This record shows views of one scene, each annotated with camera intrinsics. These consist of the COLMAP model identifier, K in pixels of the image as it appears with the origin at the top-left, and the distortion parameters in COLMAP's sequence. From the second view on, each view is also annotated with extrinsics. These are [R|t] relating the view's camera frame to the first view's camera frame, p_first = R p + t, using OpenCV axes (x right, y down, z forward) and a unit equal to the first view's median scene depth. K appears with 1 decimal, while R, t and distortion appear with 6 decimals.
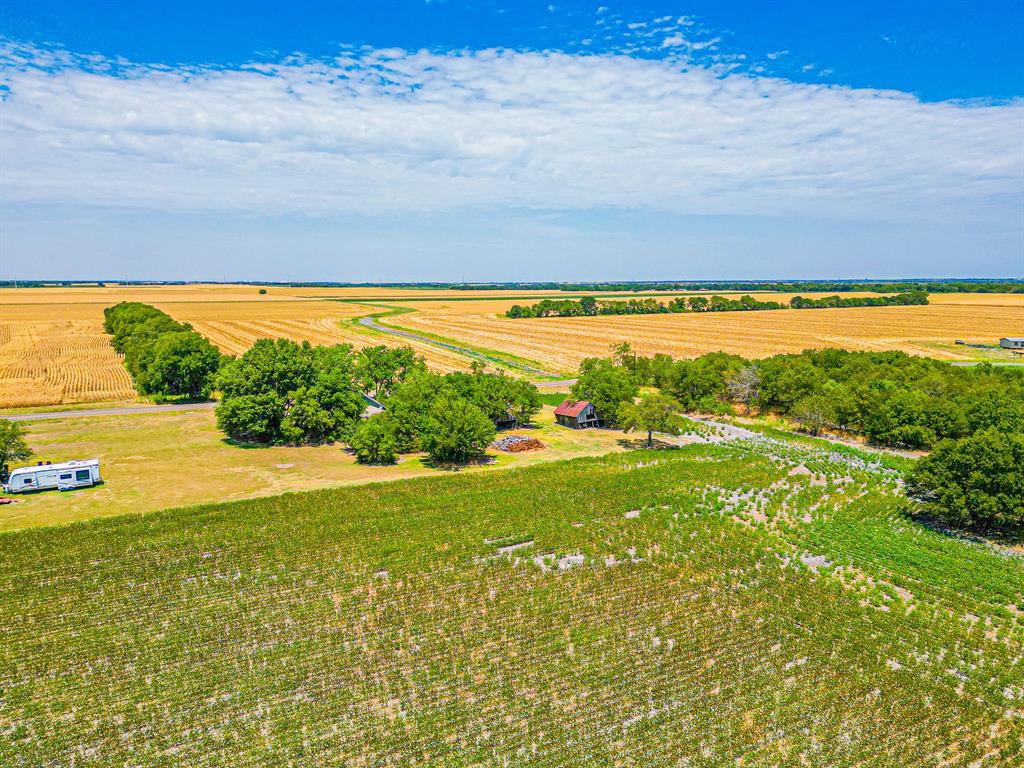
lens RADIAL K [[725.0, 0, 512.0], [0, 725.0, 378.2], [0, 0, 1]] dist [0.075249, -0.073997]
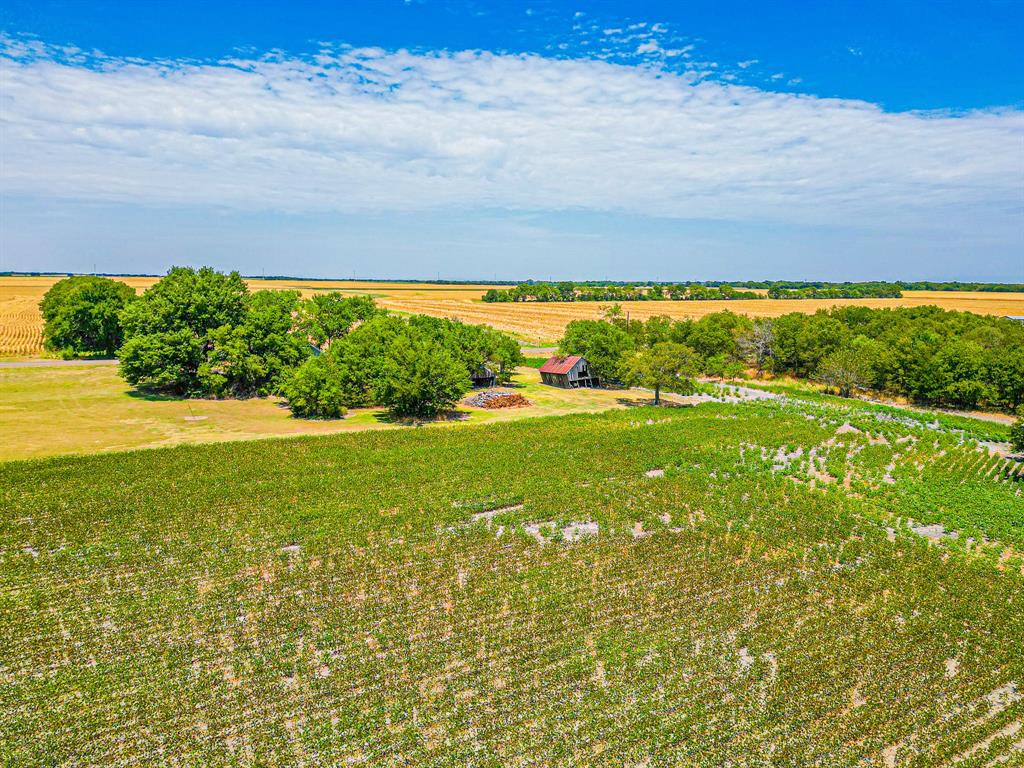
lens RADIAL K [[709.6, 0, 520.7], [0, 709.6, 375.0], [0, 0, 1]] dist [0.062405, -0.054940]
pose [[0.998733, 0.012777, 0.048676, -0.003490], [-0.012641, 0.999915, -0.003108, 0.048212], [-0.048711, 0.002488, 0.998810, 0.151346]]
